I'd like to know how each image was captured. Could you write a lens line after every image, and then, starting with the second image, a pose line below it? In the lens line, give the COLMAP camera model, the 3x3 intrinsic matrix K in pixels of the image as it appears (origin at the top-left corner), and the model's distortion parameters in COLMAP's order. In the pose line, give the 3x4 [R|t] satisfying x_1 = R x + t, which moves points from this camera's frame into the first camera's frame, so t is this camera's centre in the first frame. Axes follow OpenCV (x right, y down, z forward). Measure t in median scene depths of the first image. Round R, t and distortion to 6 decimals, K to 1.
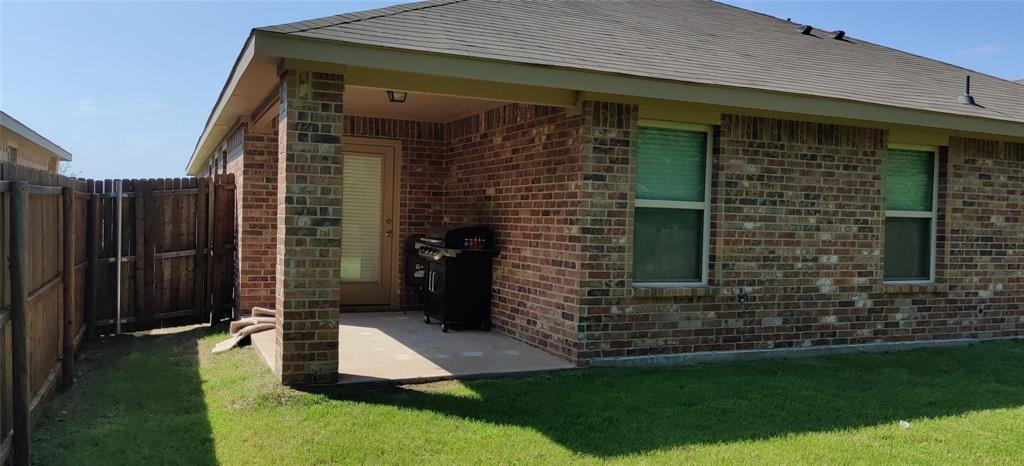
lens RADIAL K [[767.1, 0, 512.1], [0, 767.1, 232.3], [0, 0, 1]] dist [0.033623, -0.038089]
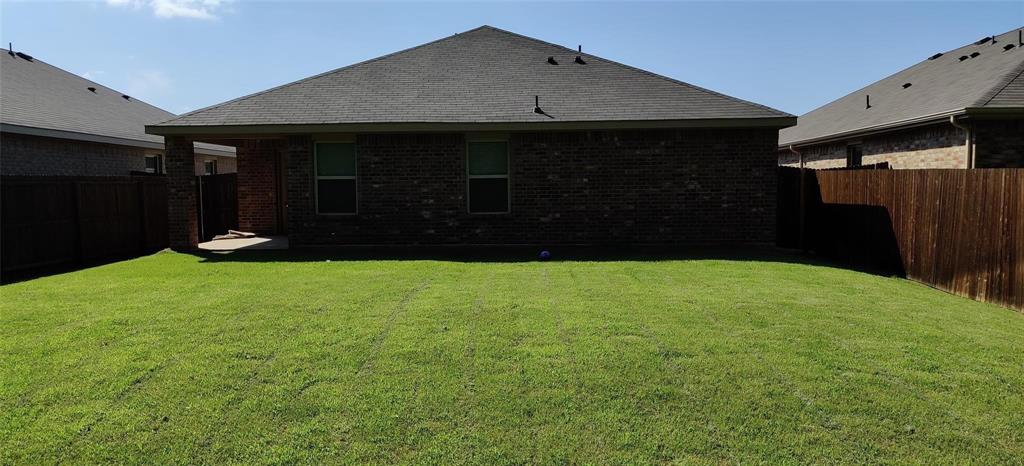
lens RADIAL K [[767.1, 0, 511.8], [0, 767.1, 237.2], [0, 0, 1]] dist [0.033623, -0.038089]
pose [[0.893143, -0.007700, -0.449707, 1.498569], [0.025340, 0.999127, 0.033220, 0.067337], [0.449059, -0.041066, 0.892558, -0.682628]]
